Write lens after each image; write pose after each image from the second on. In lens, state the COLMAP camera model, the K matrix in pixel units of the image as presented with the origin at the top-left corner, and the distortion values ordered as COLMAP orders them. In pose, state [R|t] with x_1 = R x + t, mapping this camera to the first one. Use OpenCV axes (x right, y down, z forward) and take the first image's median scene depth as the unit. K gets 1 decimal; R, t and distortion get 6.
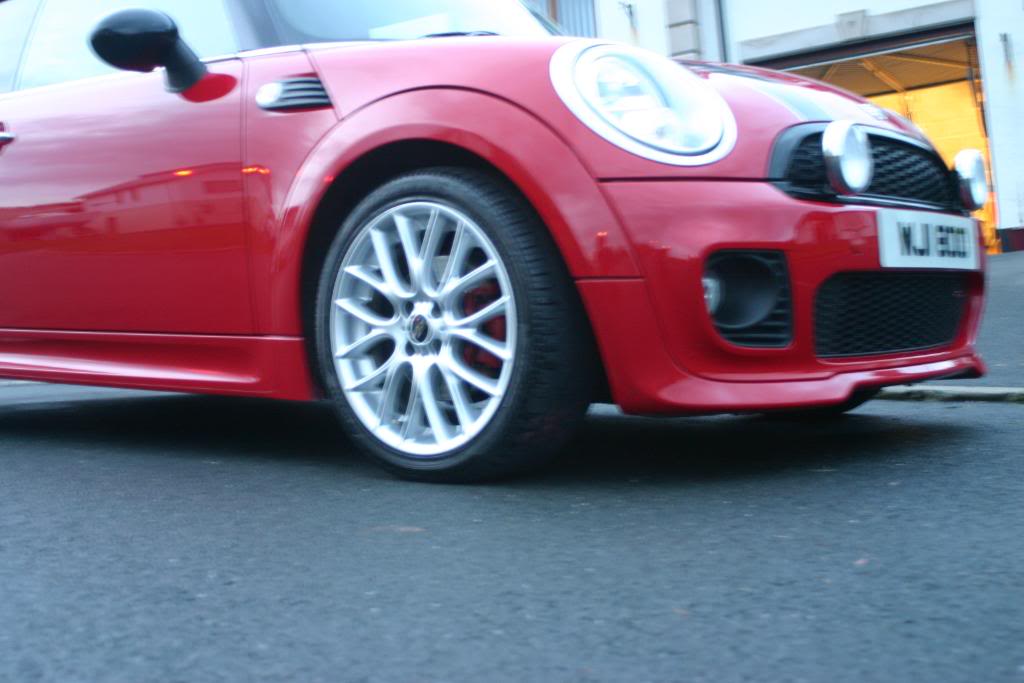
lens RADIAL K [[1305.5, 0, 516.3], [0, 1305.5, 336.4], [0, 0, 1]] dist [-0.144250, 0.000000]
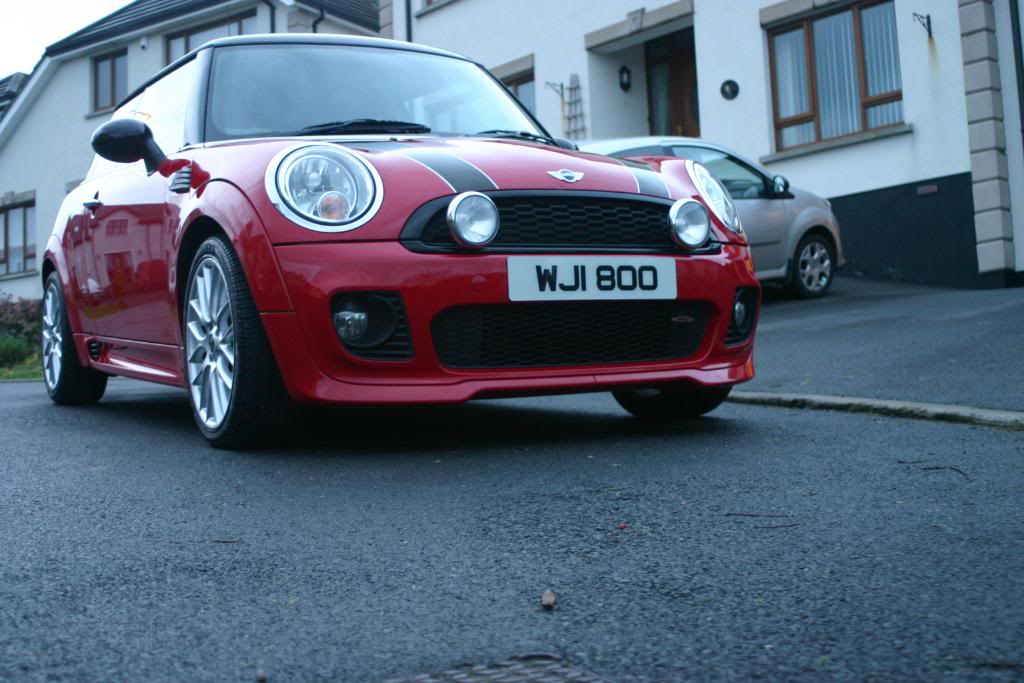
lens RADIAL K [[1305.5, 0, 509.9], [0, 1305.5, 318.0], [0, 0, 1]] dist [-0.144250, 0.000000]
pose [[0.934323, 0.006067, -0.356377, 0.778525], [-0.011267, 0.999858, -0.012515, -0.019951], [0.356251, 0.015708, 0.934258, -0.255986]]
